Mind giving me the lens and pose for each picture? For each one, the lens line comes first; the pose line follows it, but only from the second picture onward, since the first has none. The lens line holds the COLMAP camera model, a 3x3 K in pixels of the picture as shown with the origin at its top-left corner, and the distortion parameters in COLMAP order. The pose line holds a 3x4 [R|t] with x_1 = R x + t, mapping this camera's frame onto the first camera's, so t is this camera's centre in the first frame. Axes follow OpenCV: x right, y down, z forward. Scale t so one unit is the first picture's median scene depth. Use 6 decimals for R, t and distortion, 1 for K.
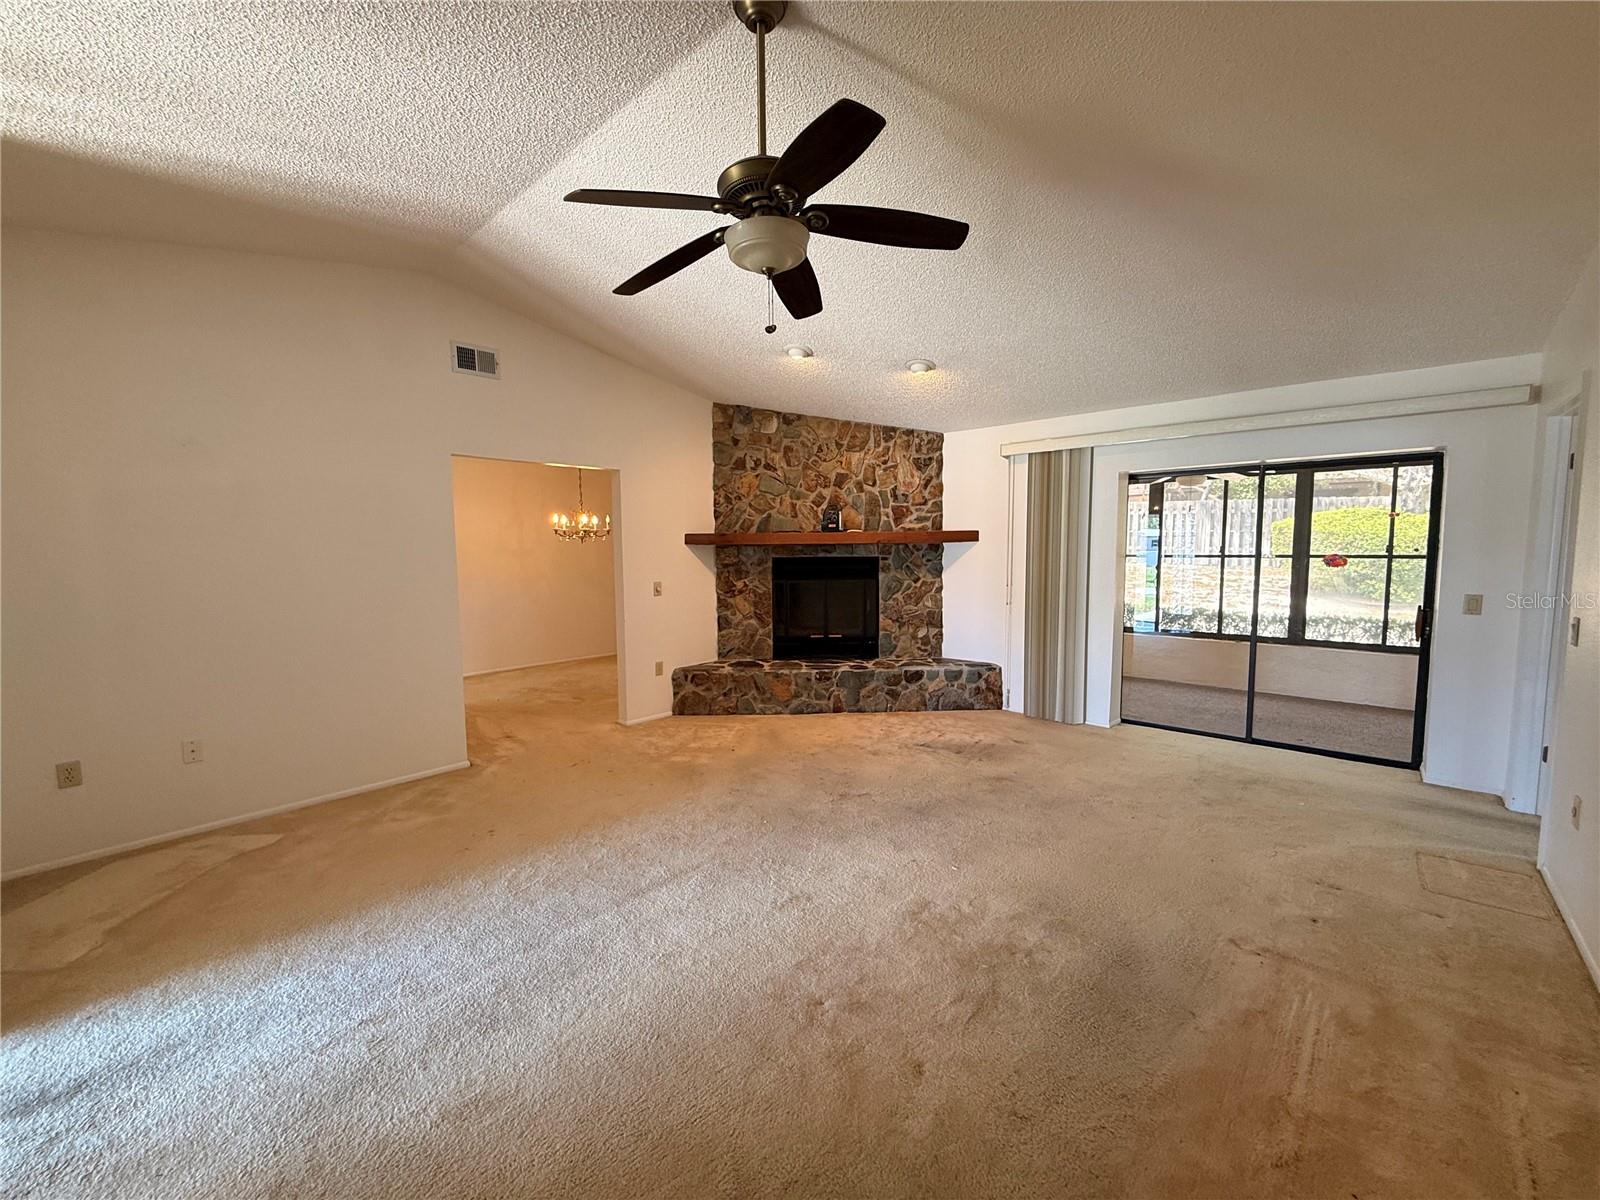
lens RADIAL K [[639.6, 0, 797.5], [0, 639.6, 601.0], [0, 0, 1]] dist [-0.001859, 0.000485]
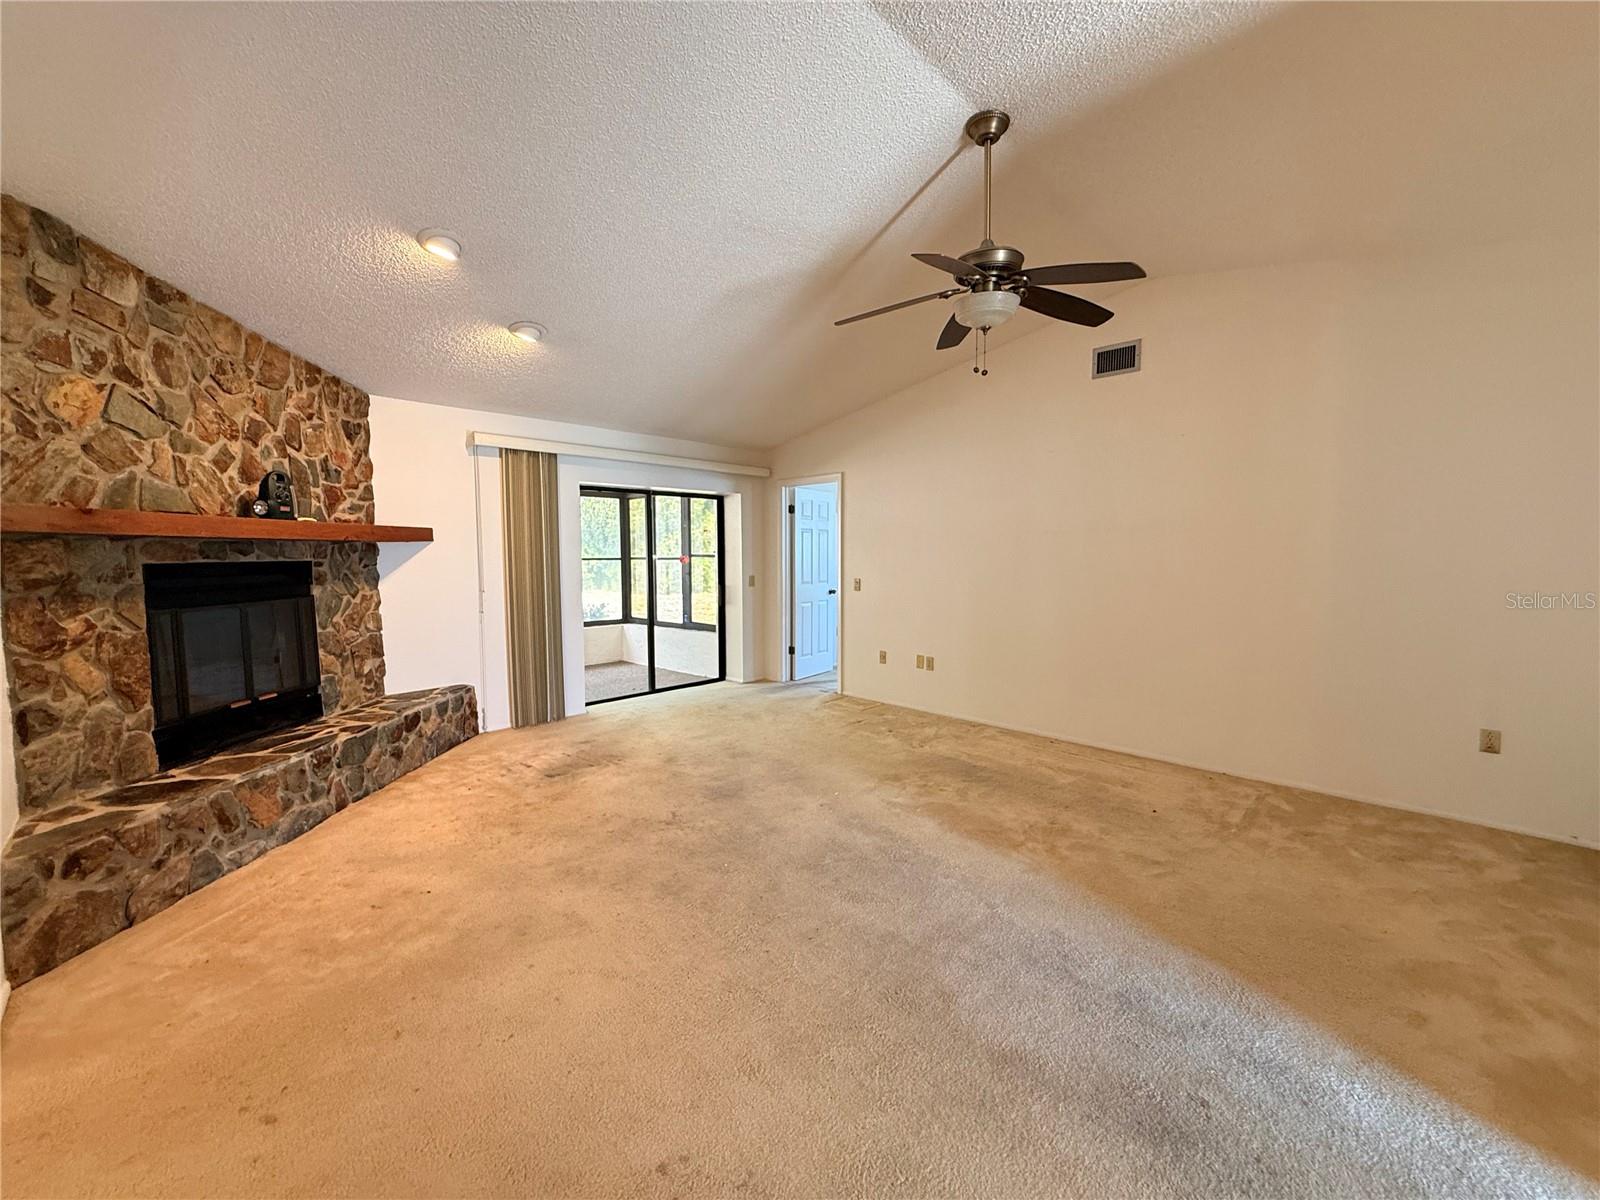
lens RADIAL K [[639.6, 0, 799.2], [0, 639.6, 599.2], [0, 0, 1]] dist [-0.001859, 0.000485]
pose [[0.051480, -0.065600, 0.996517, -0.526500], [0.088919, 0.994178, 0.060852, -0.028087], [-0.994708, 0.085476, 0.057013, 0.504527]]
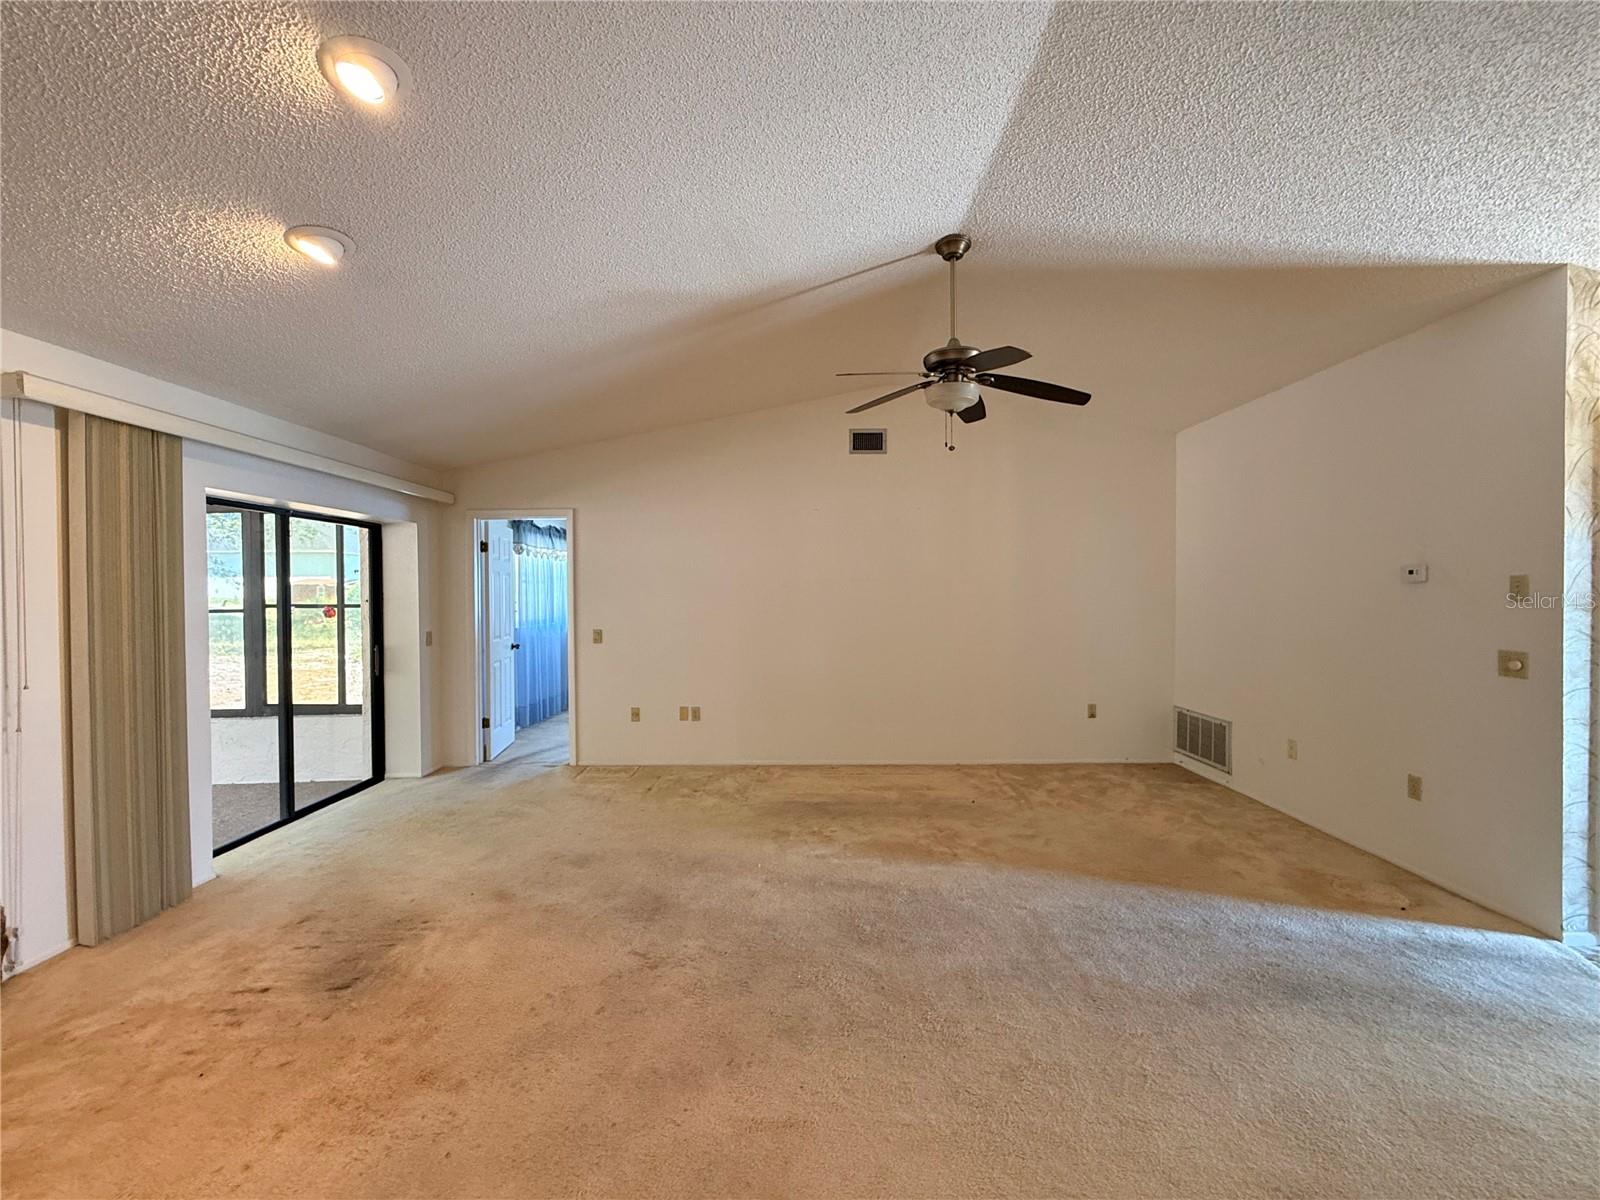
lens RADIAL K [[639.6, 0, 797.5], [0, 639.6, 597.2], [0, 0, 1]] dist [-0.001859, 0.000485]
pose [[-0.663286, 0.006253, 0.748340, -0.354404], [0.076681, 0.995270, 0.059650, -0.070435], [-0.744427, 0.096948, -0.660628, 0.872505]]
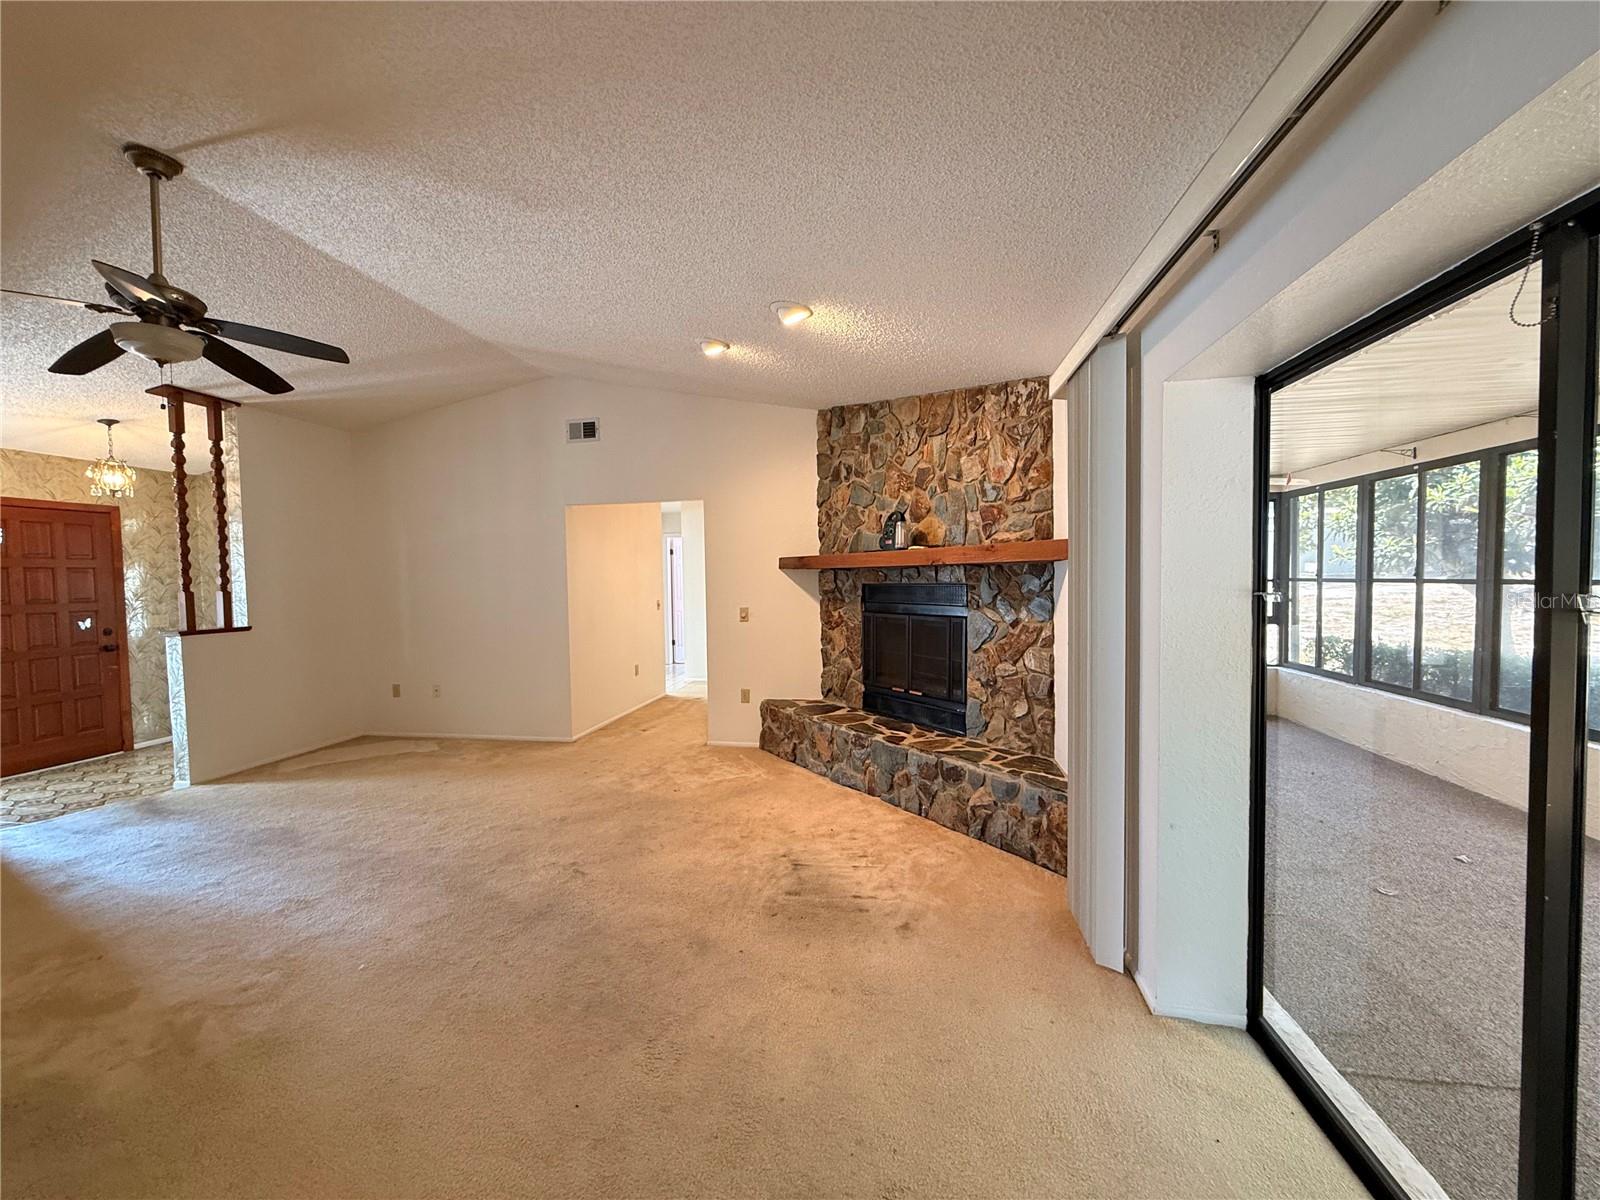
lens RADIAL K [[639.6, 0, 797.0], [0, 639.6, 600.9], [0, 0, 1]] dist [-0.001859, 0.000485]
pose [[0.530401, 0.034477, -0.847046, 0.637276], [-0.060148, 0.998185, 0.002966, -0.046426], [0.845611, 0.049375, 0.531512, 0.527413]]
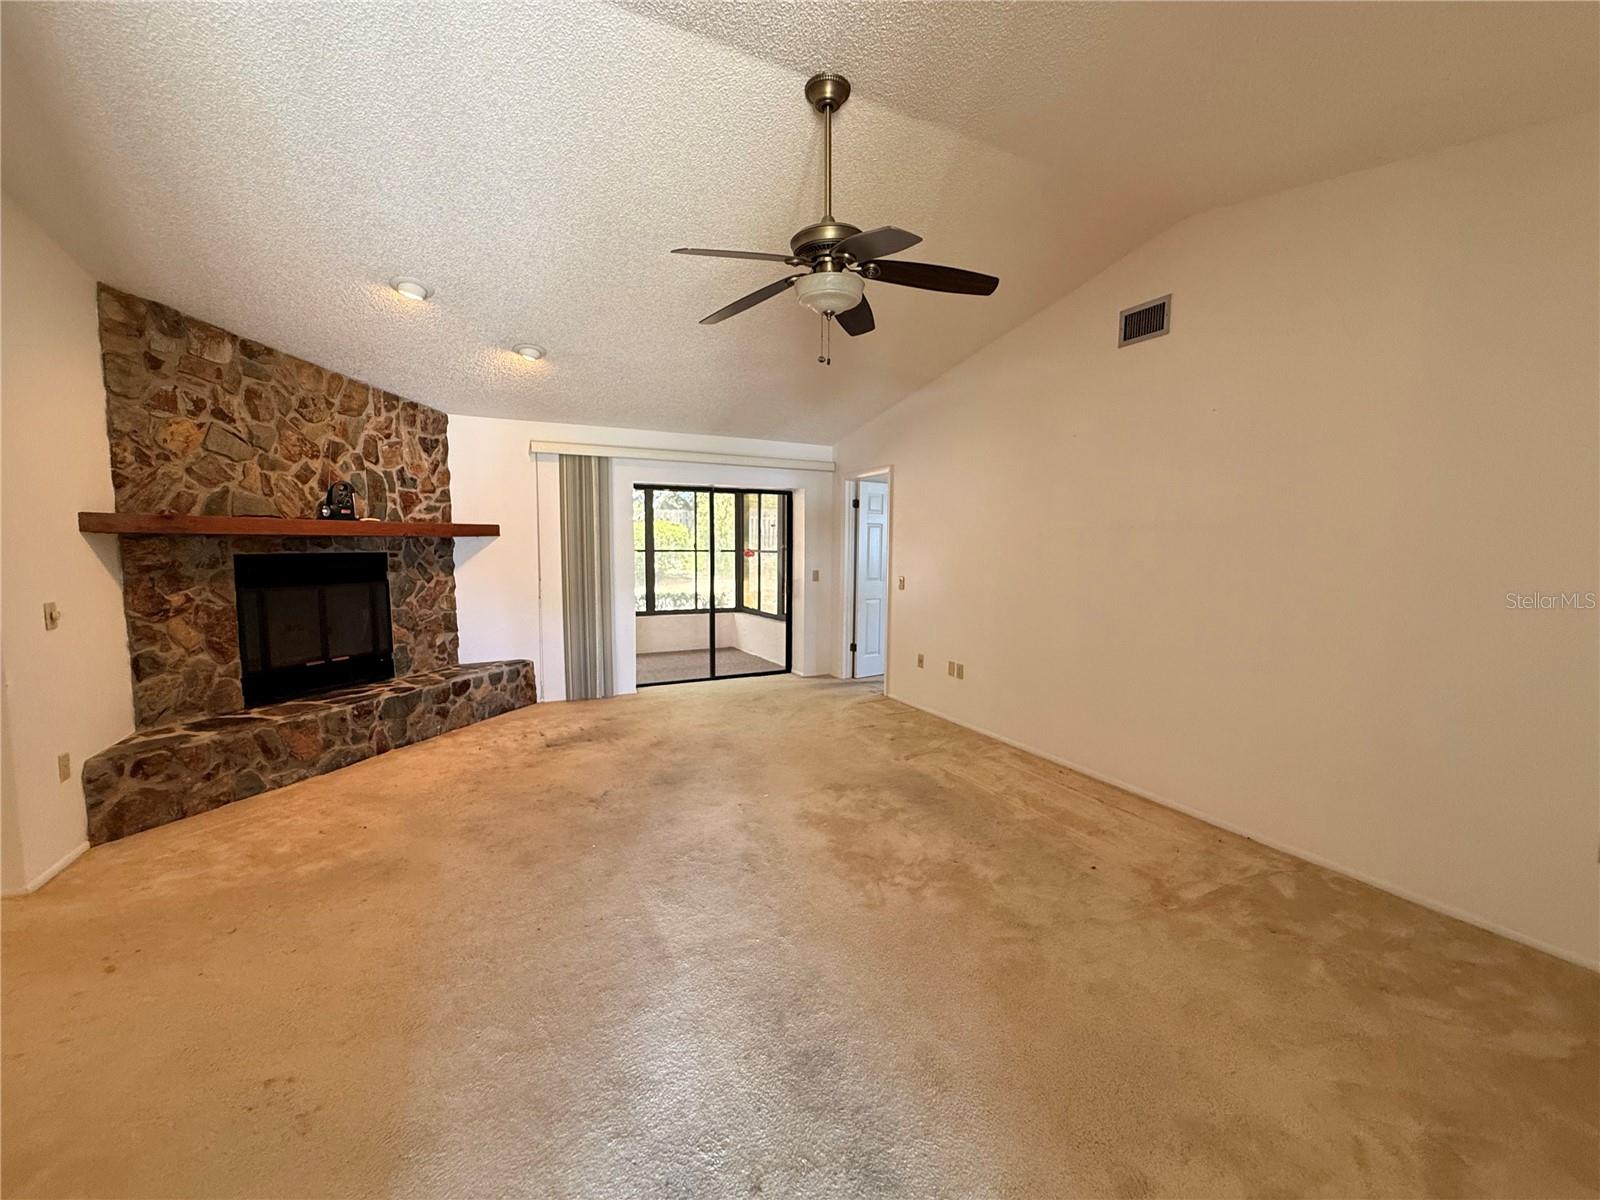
lens RADIAL K [[639.6, 0, 798.7], [0, 639.6, 599.1], [0, 0, 1]] dist [-0.001859, 0.000485]
pose [[0.371951, -0.072561, 0.925412, -0.457461], [0.070757, 0.996256, 0.049676, -0.014929], [-0.925552, 0.047003, 0.375693, 0.232052]]
